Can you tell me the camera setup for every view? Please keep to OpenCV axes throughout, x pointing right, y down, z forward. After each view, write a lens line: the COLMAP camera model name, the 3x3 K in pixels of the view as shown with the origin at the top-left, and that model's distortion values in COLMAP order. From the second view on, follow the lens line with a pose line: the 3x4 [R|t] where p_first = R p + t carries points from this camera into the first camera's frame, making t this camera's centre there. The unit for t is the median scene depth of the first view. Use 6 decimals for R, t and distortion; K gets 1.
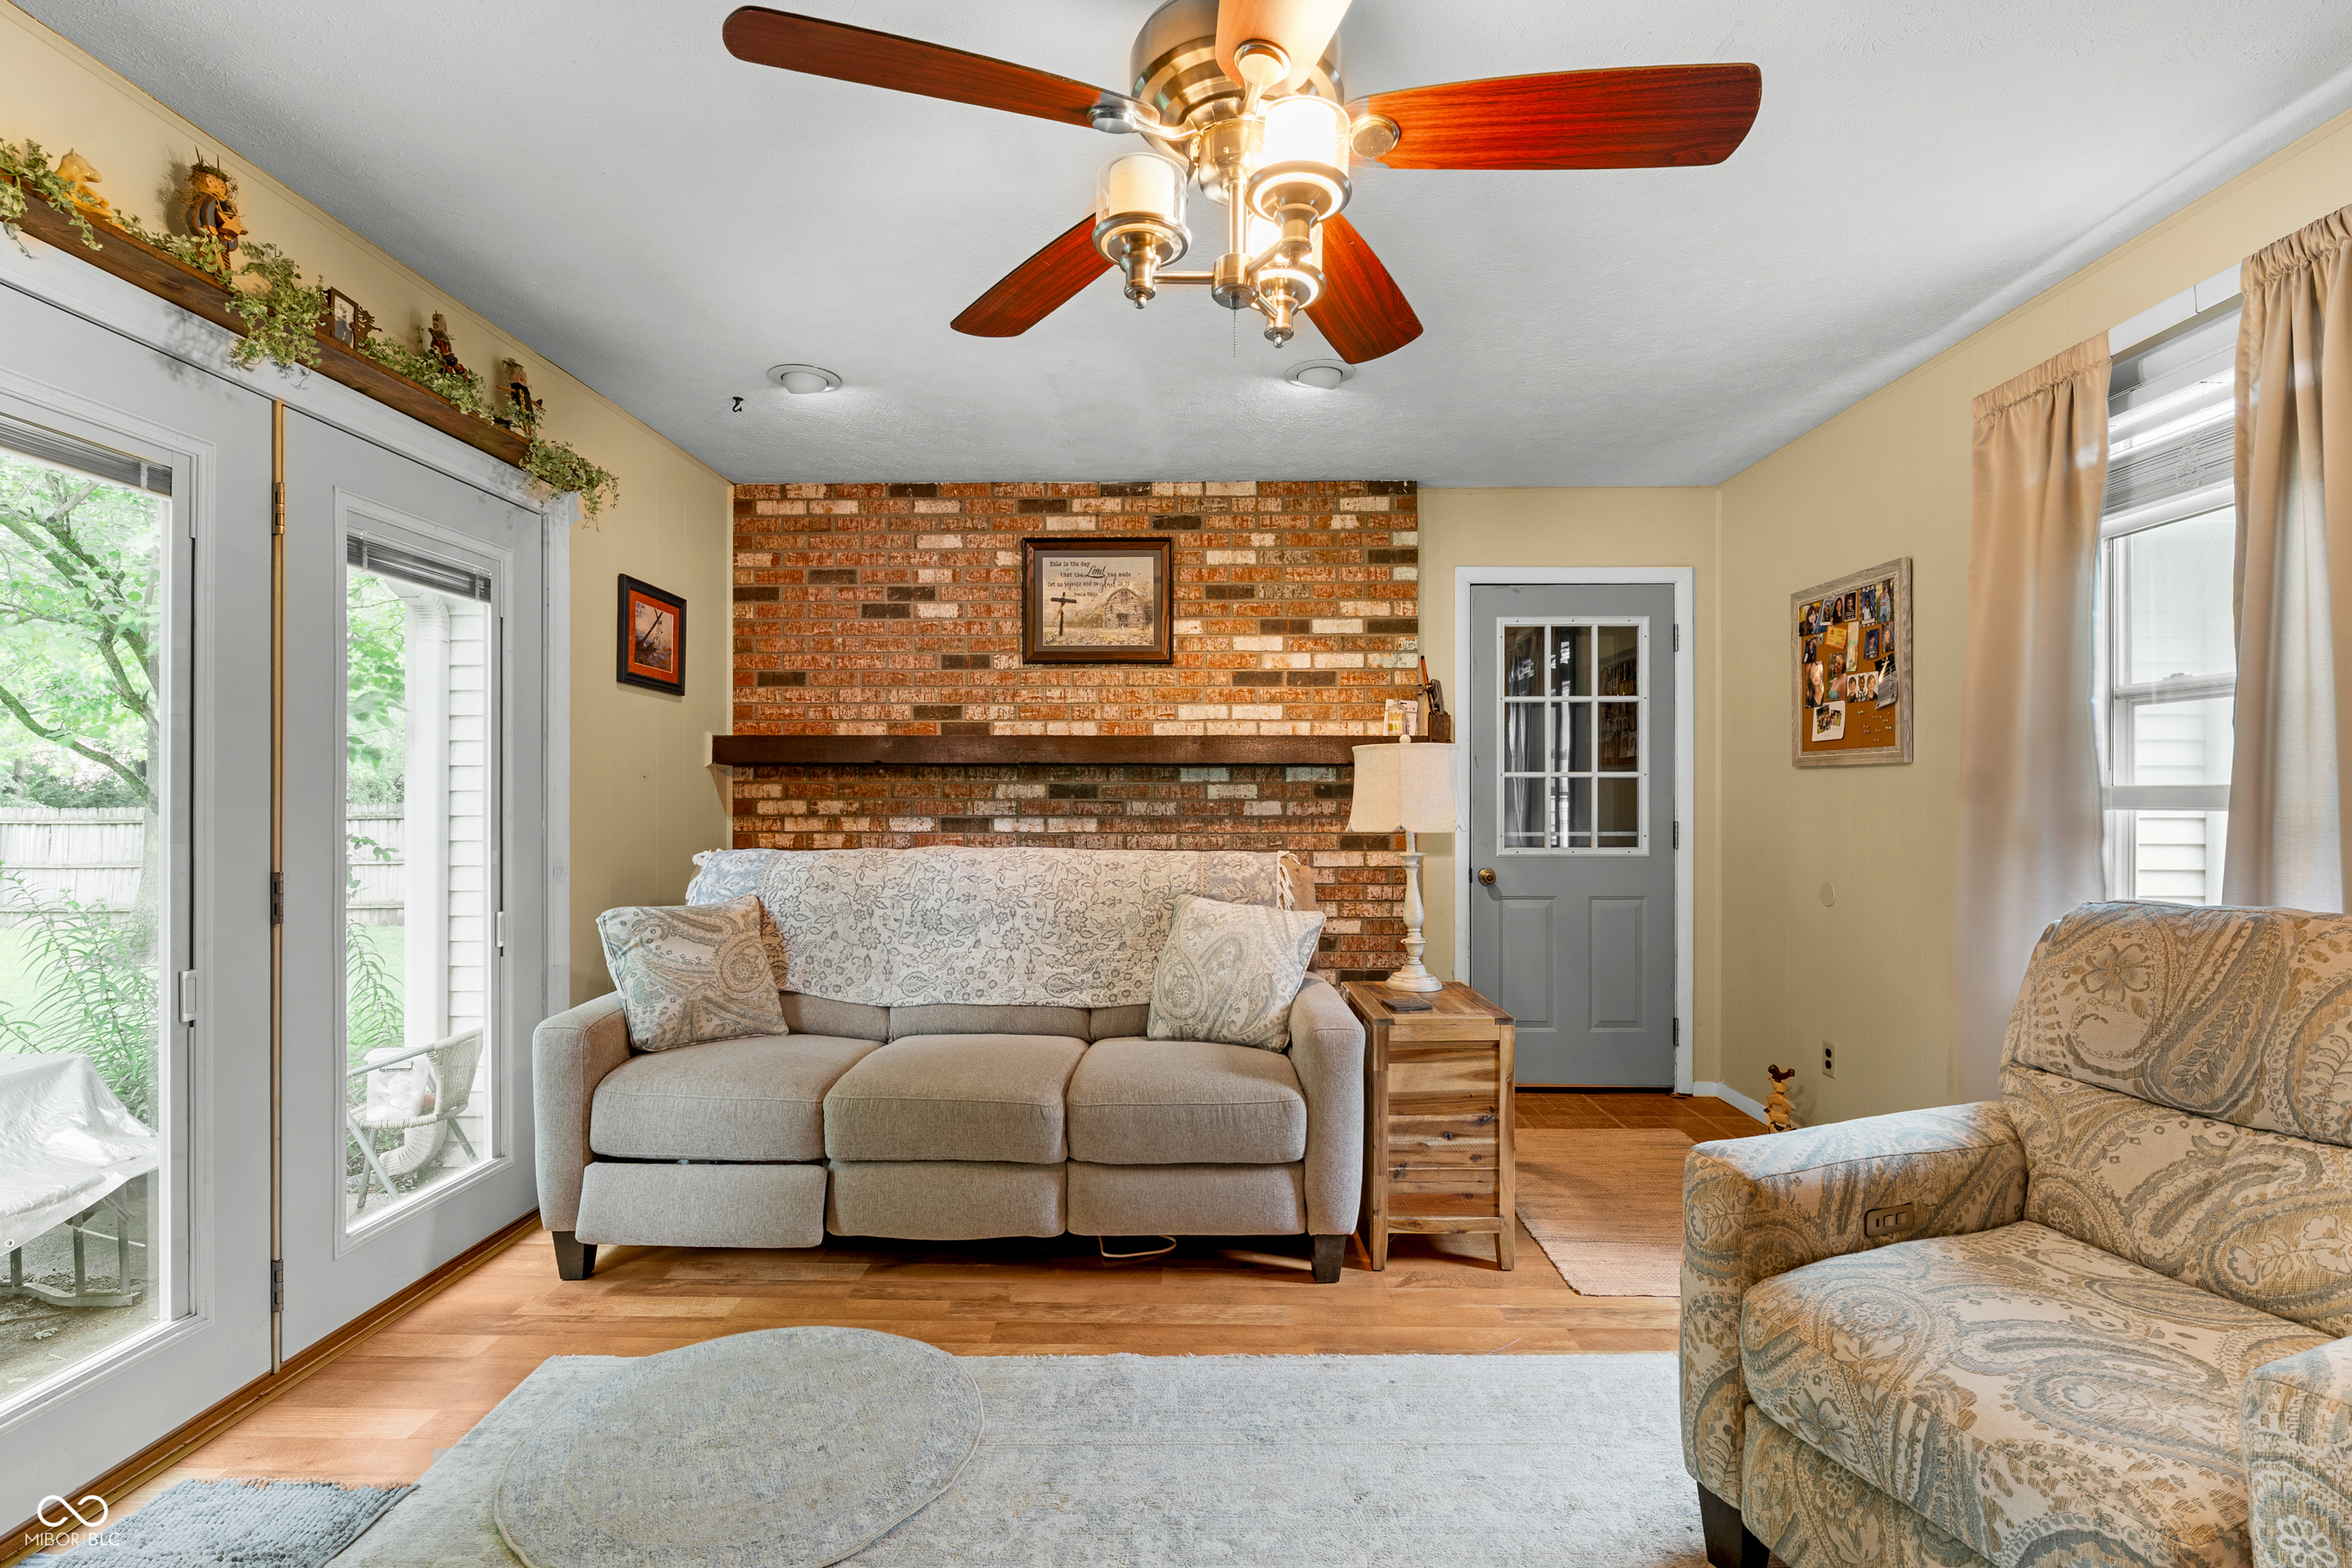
lens RADIAL K [[1082.2, 0, 1172.9], [0, 1082.2, 797.4], [0, 0, 1]] dist [-0.002338, -0.000608]
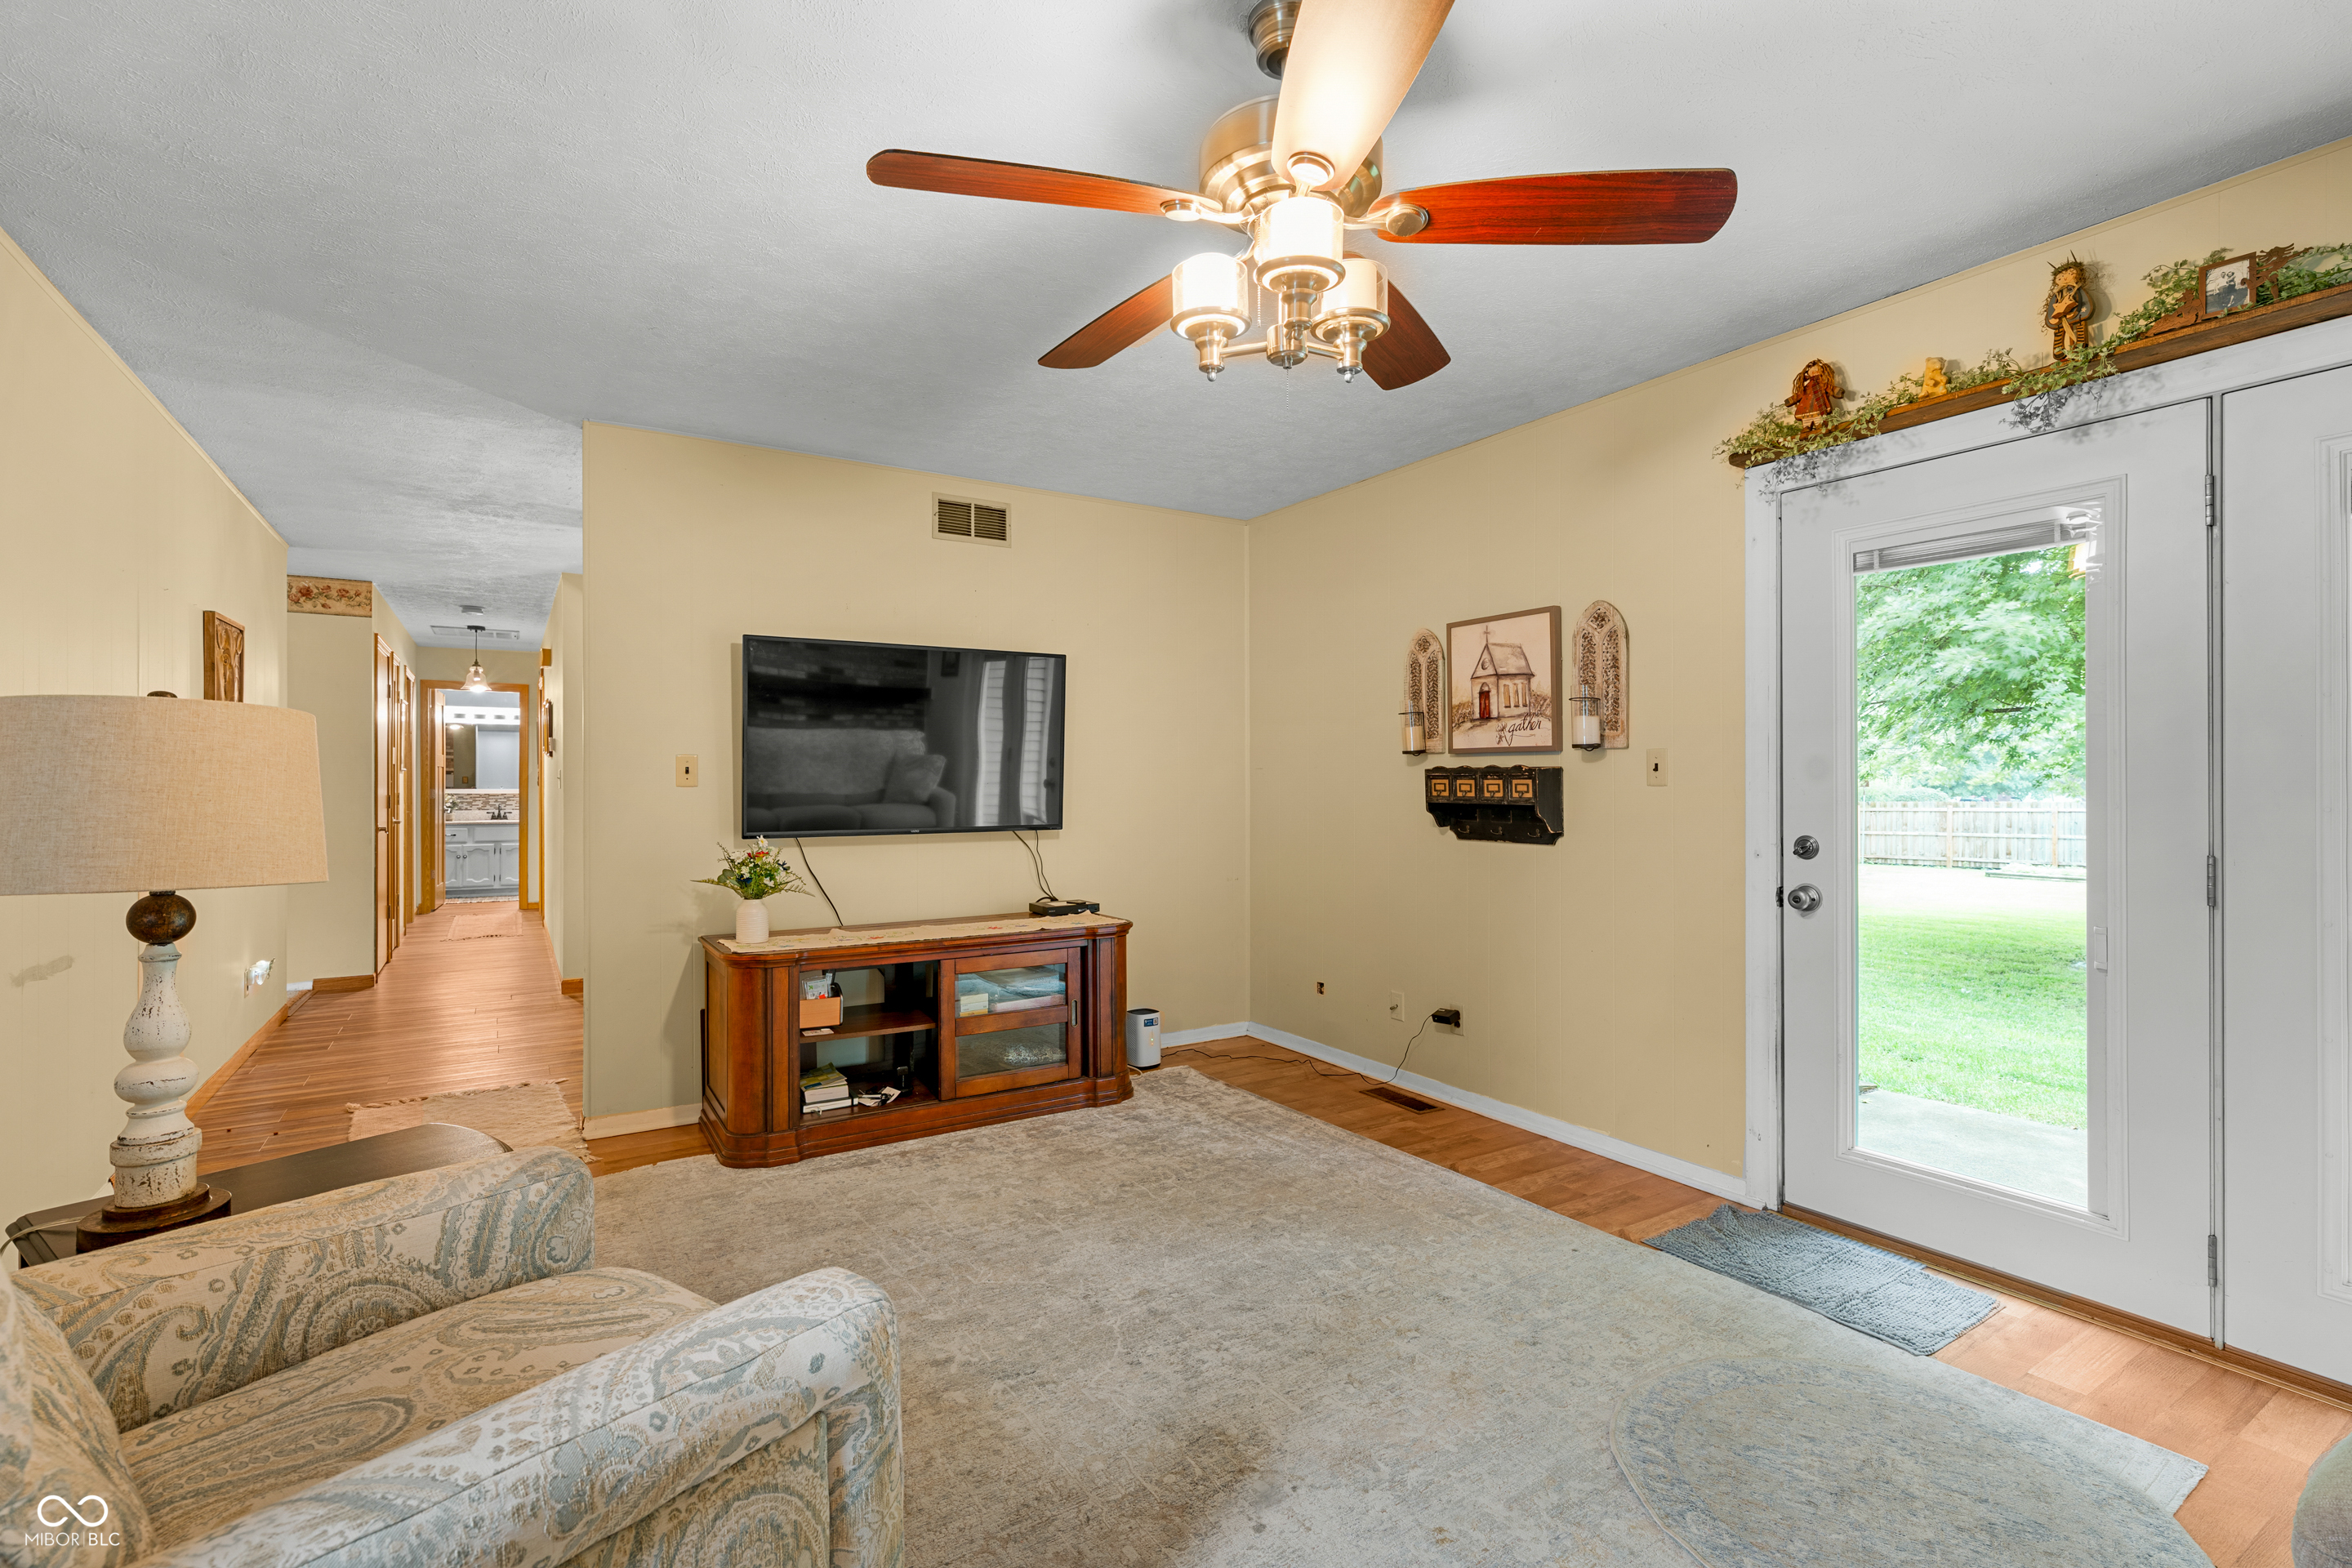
lens RADIAL K [[1065.0, 0, 1185.0], [0, 1065.0, 784.0], [0, 0, 1]] dist [-0.003305, -0.000532]
pose [[-0.829701, 0.000717, -0.558208, 0.280385], [-0.000814, 0.999997, 0.002494, -0.000652], [0.558208, 0.002523, -0.829697, 0.668826]]
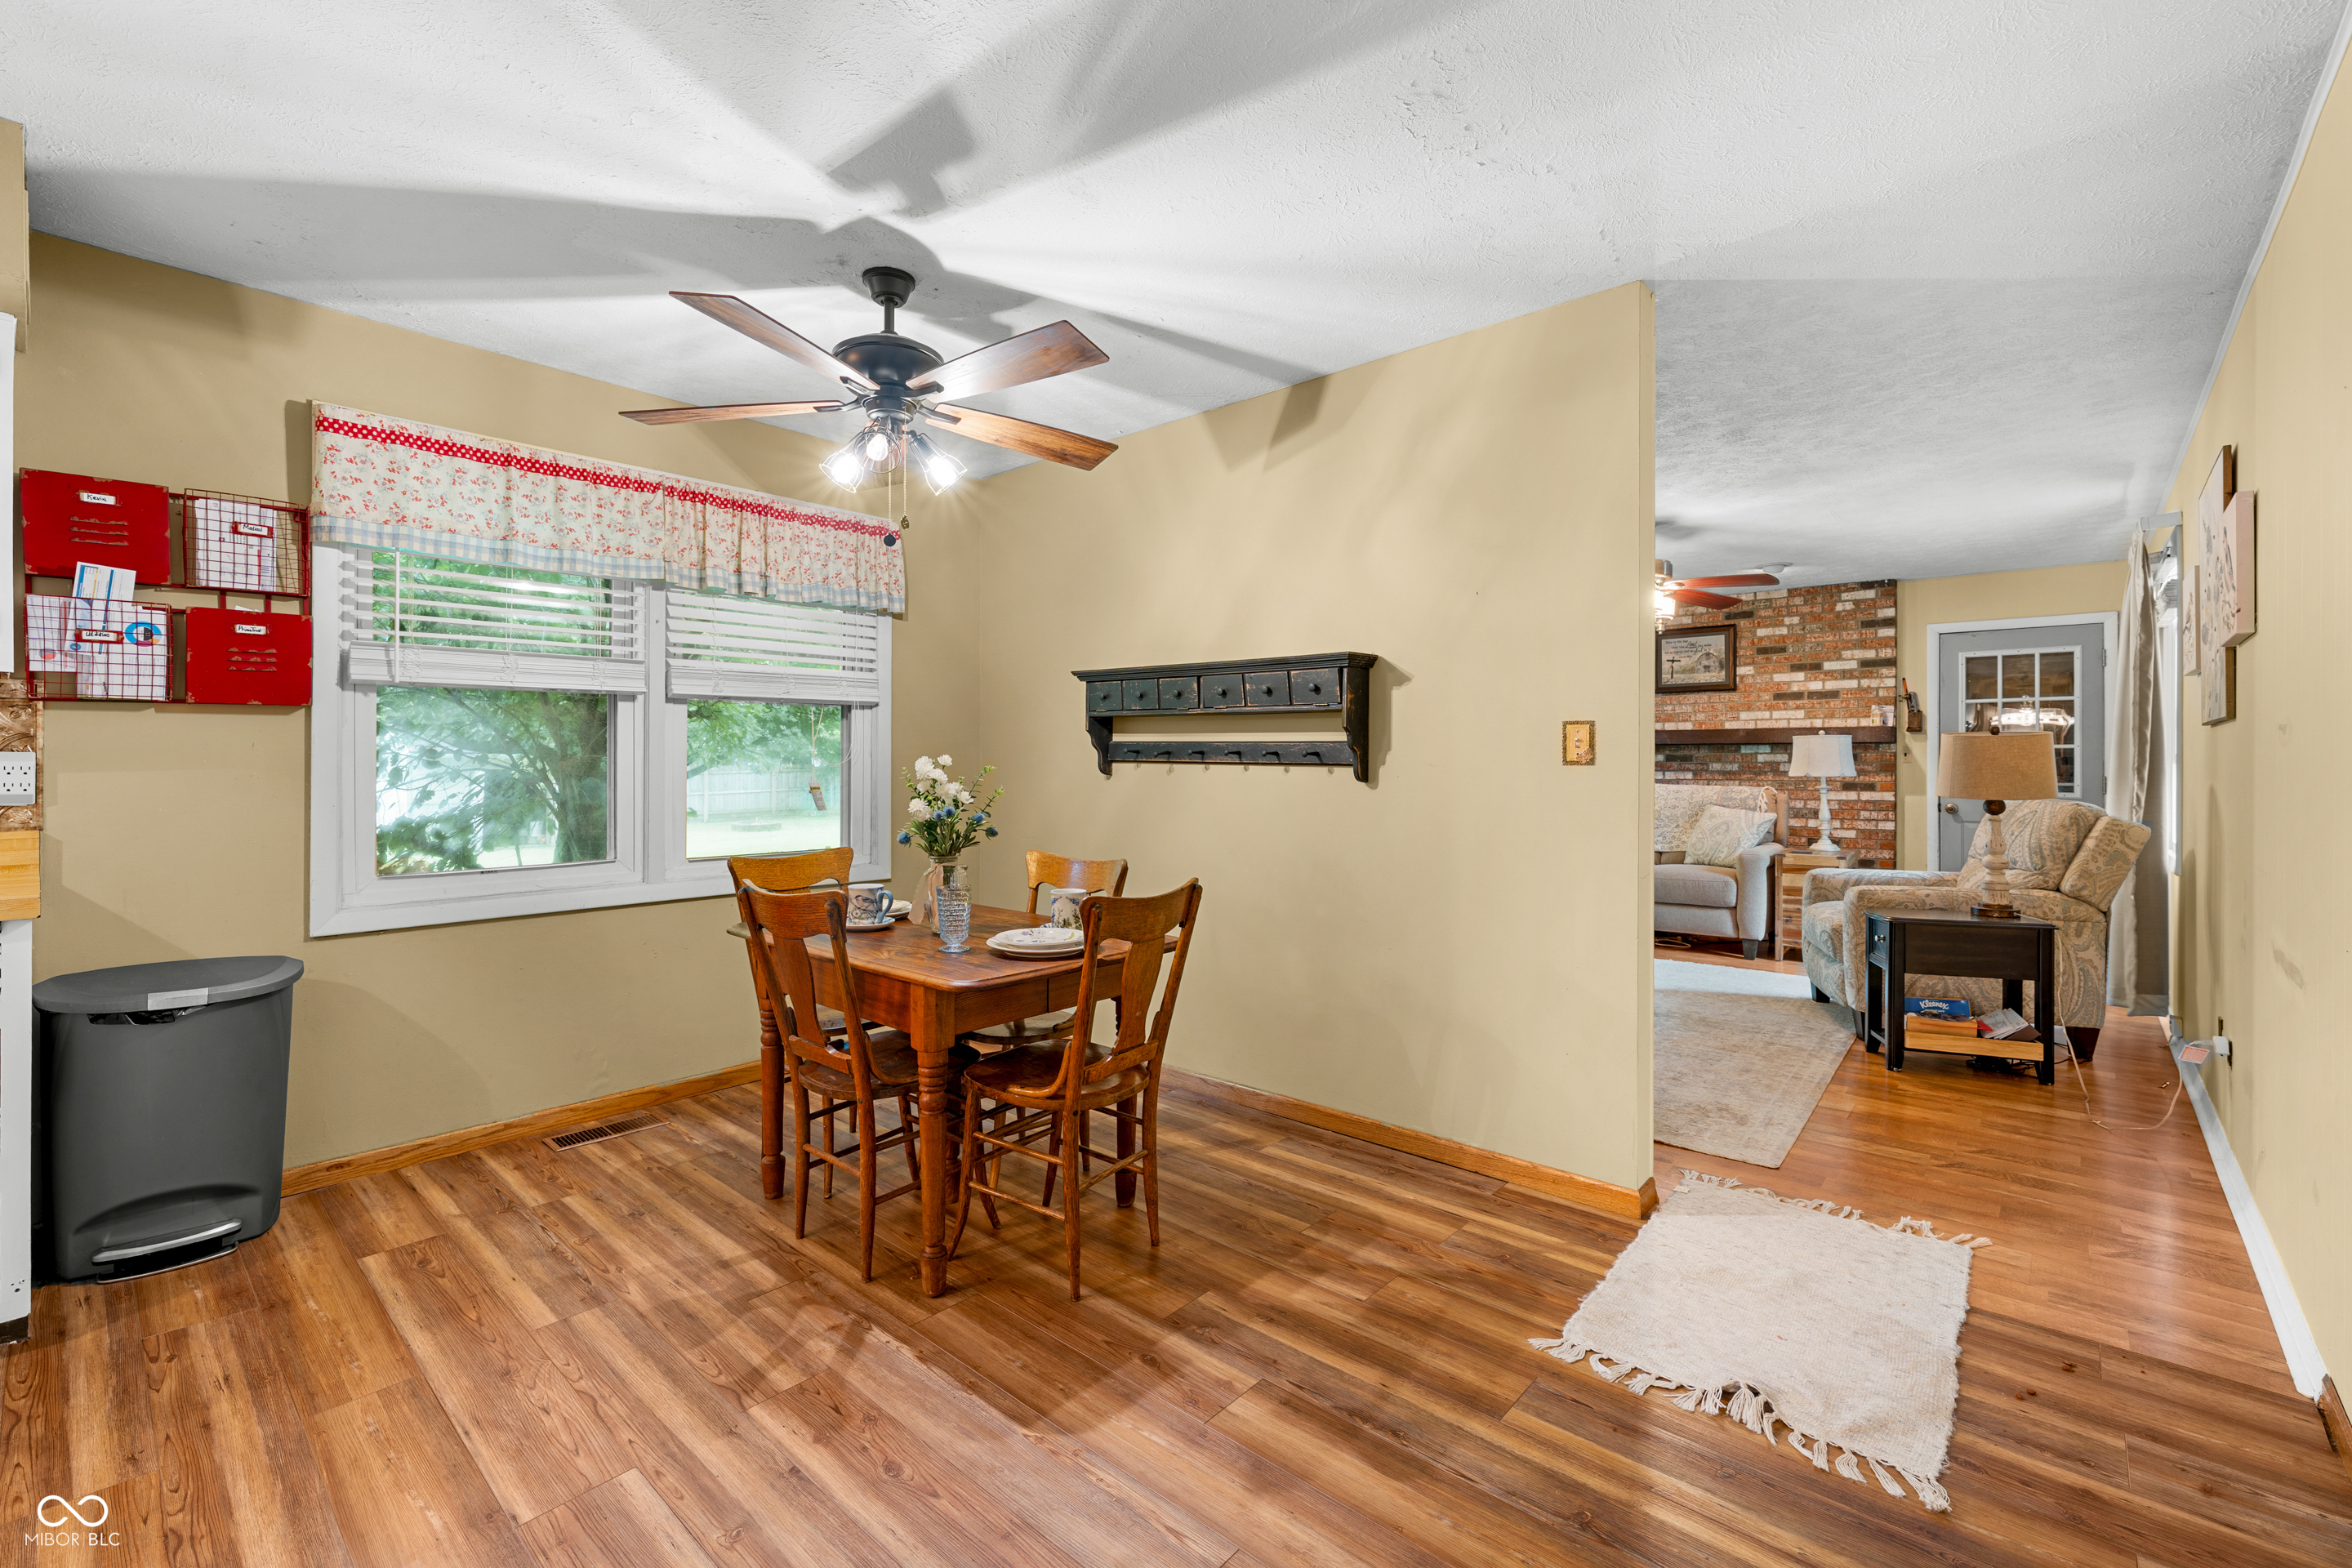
lens RADIAL K [[995.4, 0, 1169.8], [0, 995.4, 763.3], [0, 0, 1]] dist [-0.001657, 0.000594]
pose [[0.759745, 0.000479, -0.650221, 0.379384], [-0.001603, 0.999998, -0.001136, 0.007390], [0.650219, 0.001906, 0.759744, -0.966720]]
